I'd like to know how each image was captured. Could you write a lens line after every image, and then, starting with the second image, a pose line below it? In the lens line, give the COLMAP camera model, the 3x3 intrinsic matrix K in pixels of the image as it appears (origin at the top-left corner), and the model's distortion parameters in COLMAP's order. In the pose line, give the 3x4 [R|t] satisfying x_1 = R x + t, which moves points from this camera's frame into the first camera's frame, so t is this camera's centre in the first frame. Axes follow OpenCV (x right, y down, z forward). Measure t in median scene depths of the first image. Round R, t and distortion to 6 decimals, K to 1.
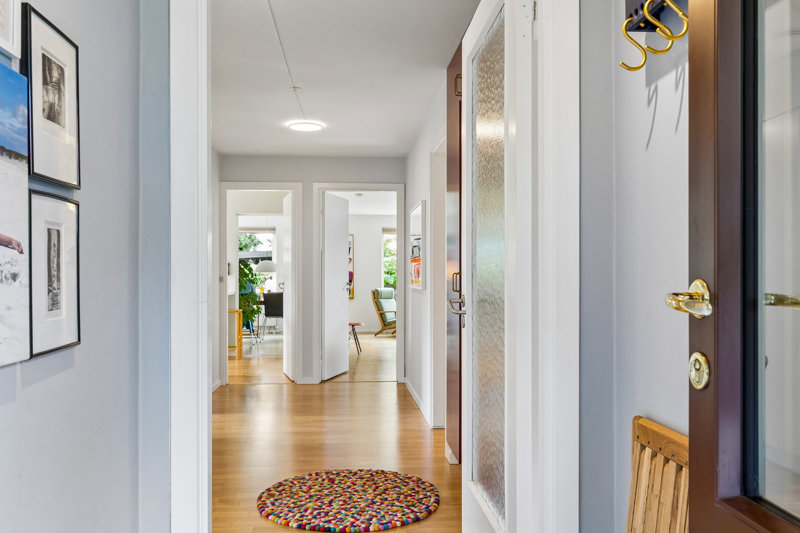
lens RADIAL K [[668.4, 0, 400.0], [0, 668.4, 266.5], [0, 0, 1]] dist [0.000248, 0.000011]
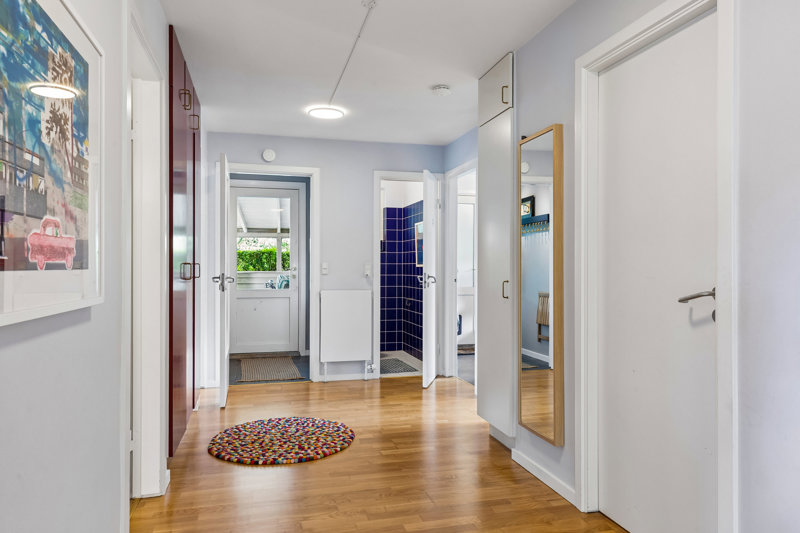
lens RADIAL K [[548.7, 0, 400.0], [0, 548.7, 266.5], [0, 0, 1]] dist [0.000142, 0.000060]
pose [[-0.986007, -0.001505, -0.166697, -0.116431], [0.001974, 0.999784, -0.020705, 0.036980], [0.166692, -0.020744, -0.985791, 2.027497]]
